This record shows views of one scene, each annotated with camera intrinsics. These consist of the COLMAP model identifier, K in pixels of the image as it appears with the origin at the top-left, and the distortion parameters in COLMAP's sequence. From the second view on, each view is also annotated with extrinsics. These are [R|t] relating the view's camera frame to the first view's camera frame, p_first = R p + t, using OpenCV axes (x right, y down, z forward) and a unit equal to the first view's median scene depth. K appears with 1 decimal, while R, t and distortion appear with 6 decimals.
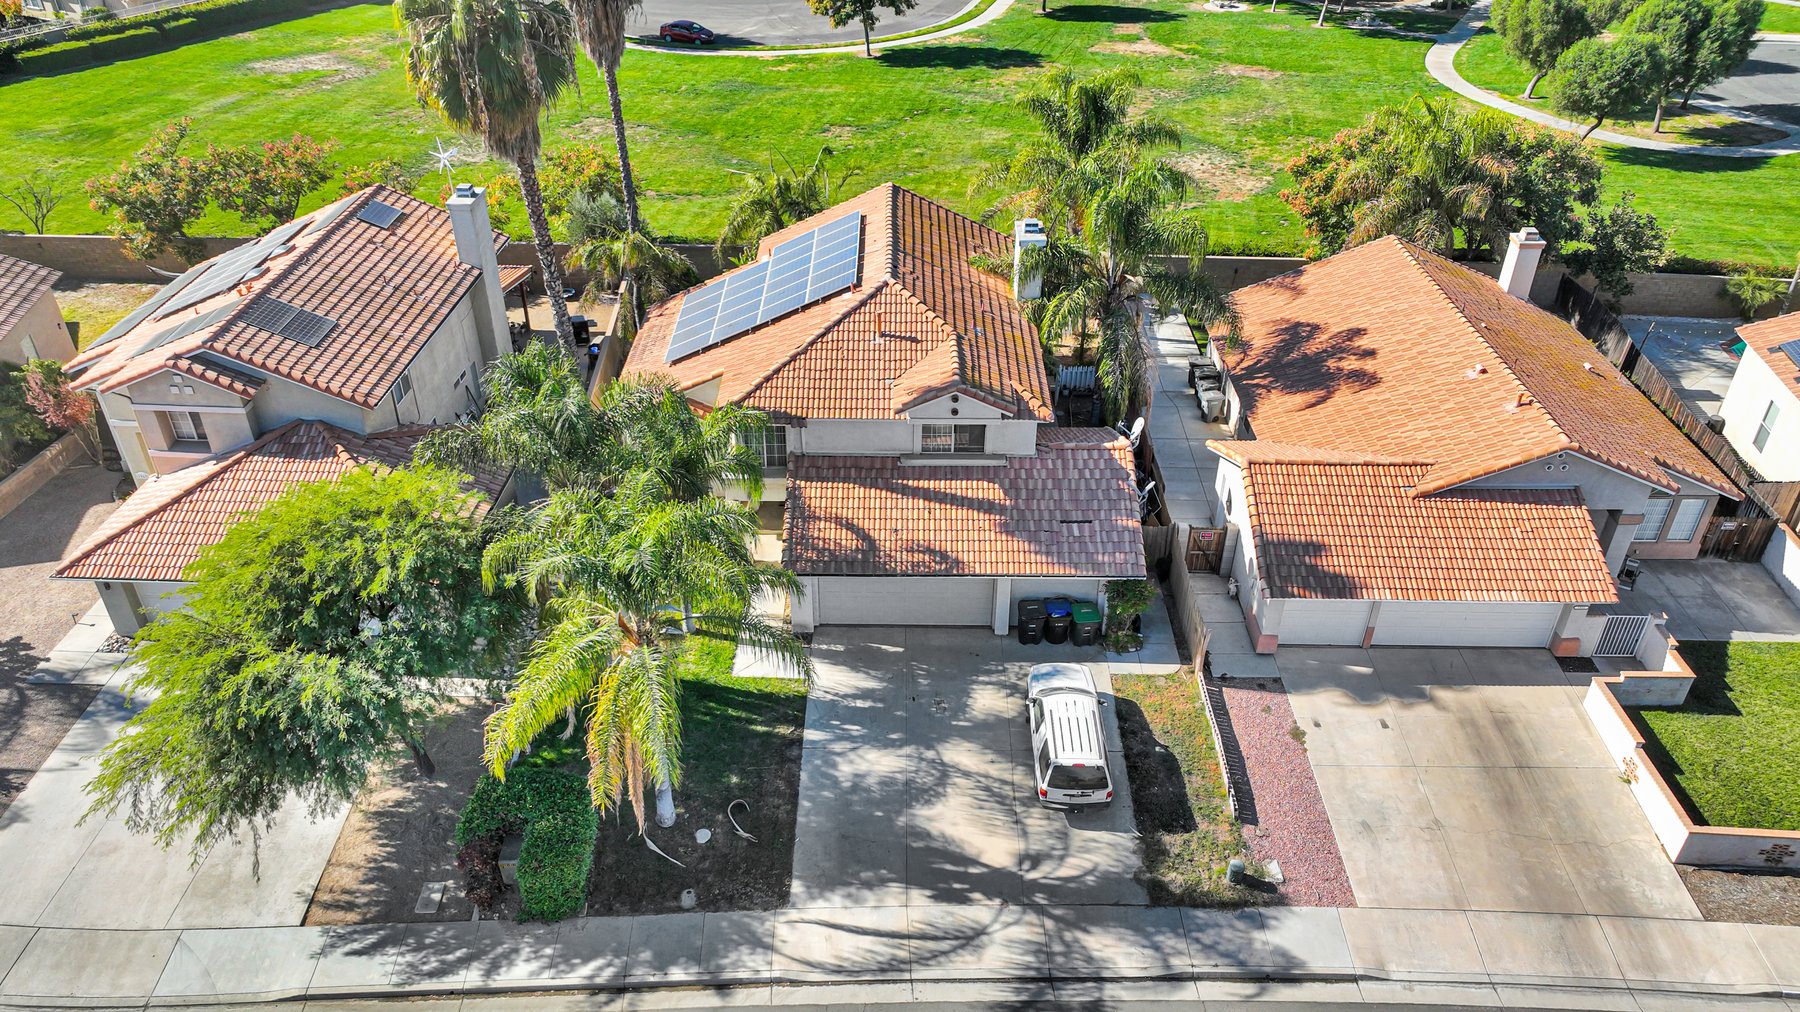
lens RADIAL K [[1283.9, 0, 900.0], [0, 1283.9, 506.0], [0, 0, 1]] dist [0.008321, 0.005620]
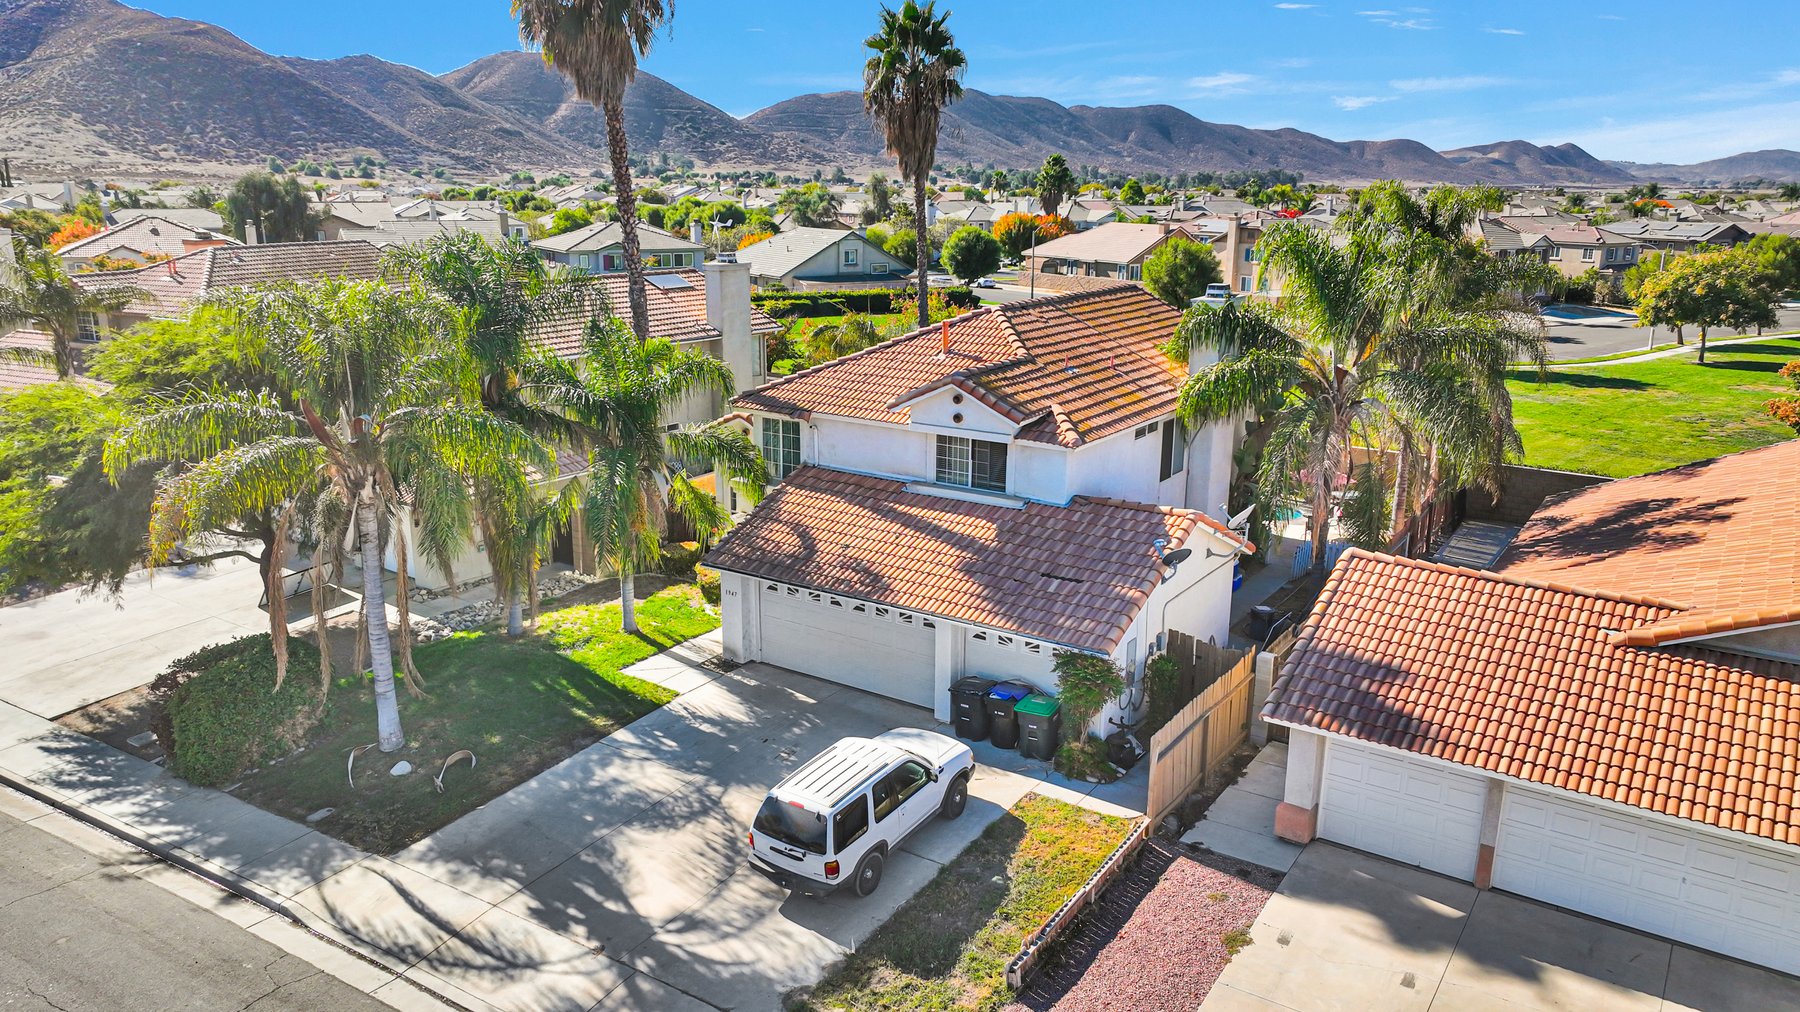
lens RADIAL K [[1283.9, 0, 900.0], [0, 1283.9, 506.0], [0, 0, 1]] dist [0.008321, 0.005620]
pose [[0.828832, 0.137166, -0.542423, 0.491574], [-0.308141, 0.921111, -0.237917, 0.190597], [0.466998, 0.364336, 0.805712, 0.417134]]
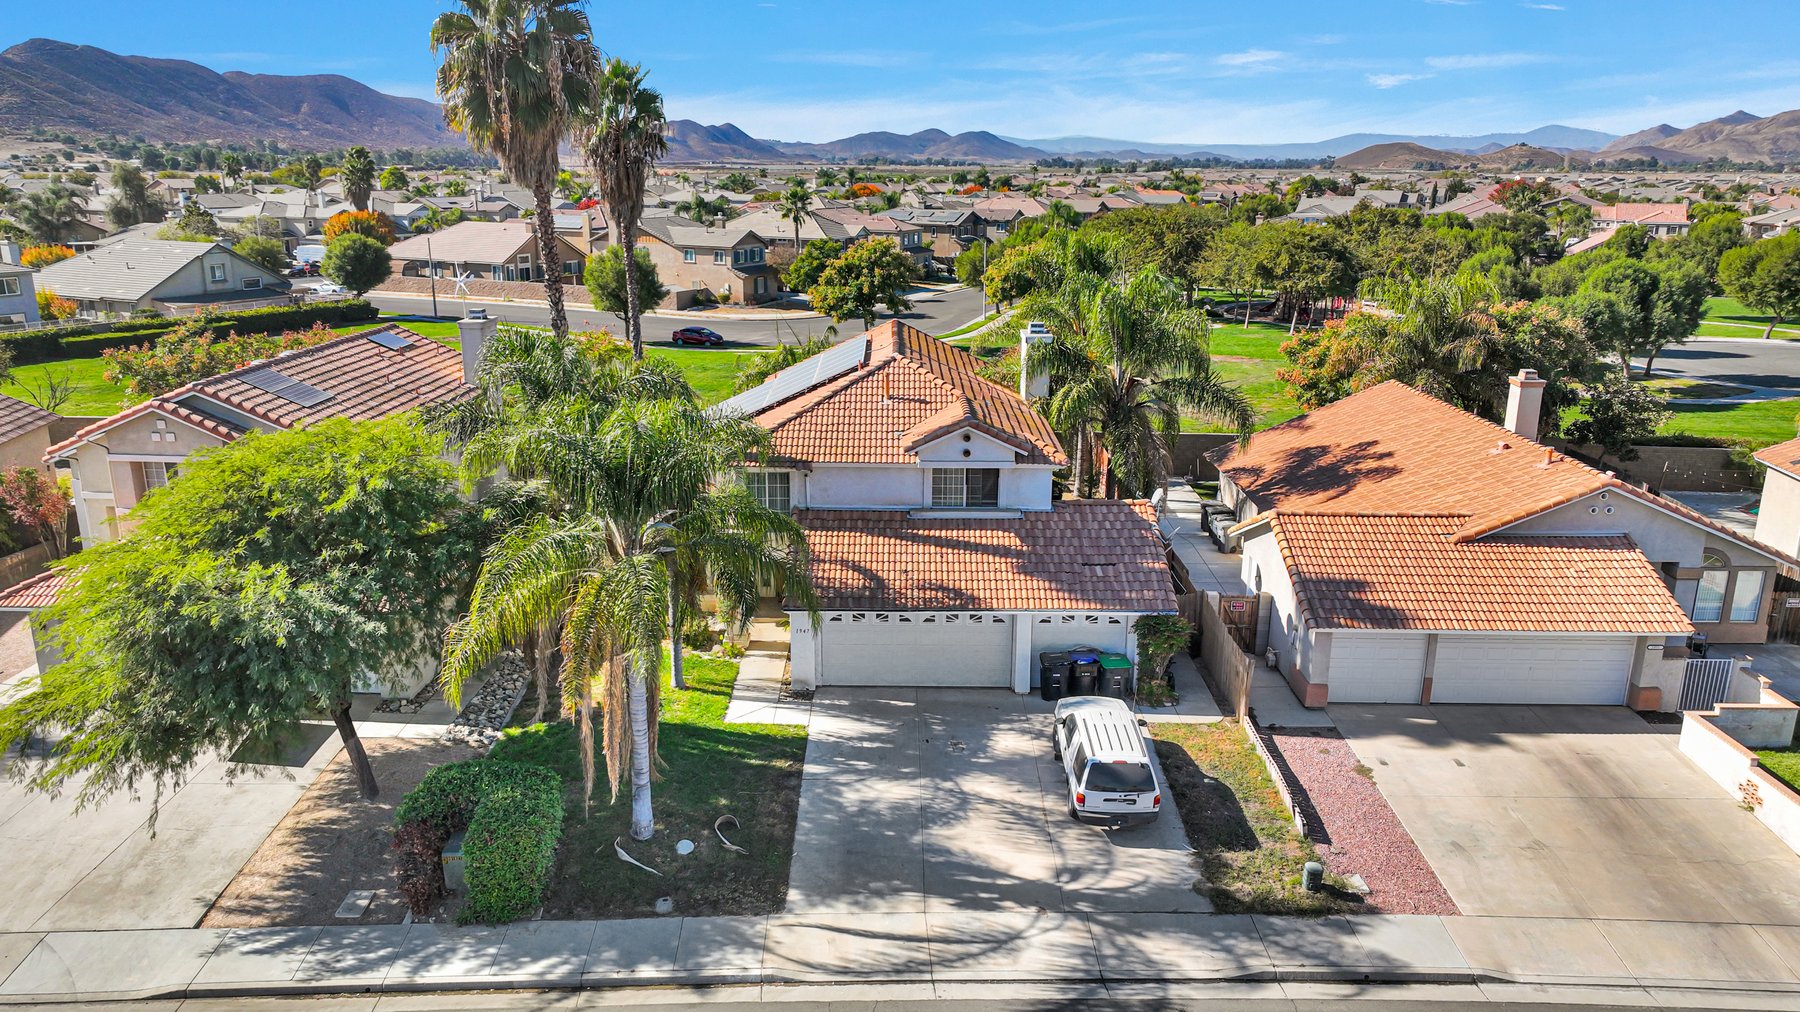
lens RADIAL K [[1281.5, 0, 900.0], [0, 1281.5, 506.0], [0, 0, 1]] dist [0.001721, 0.020824]
pose [[0.999981, -0.000600, 0.006096, -0.014633], [0.002465, 0.950451, -0.310865, 0.290874], [-0.005608, 0.310874, 0.950435, 0.112997]]
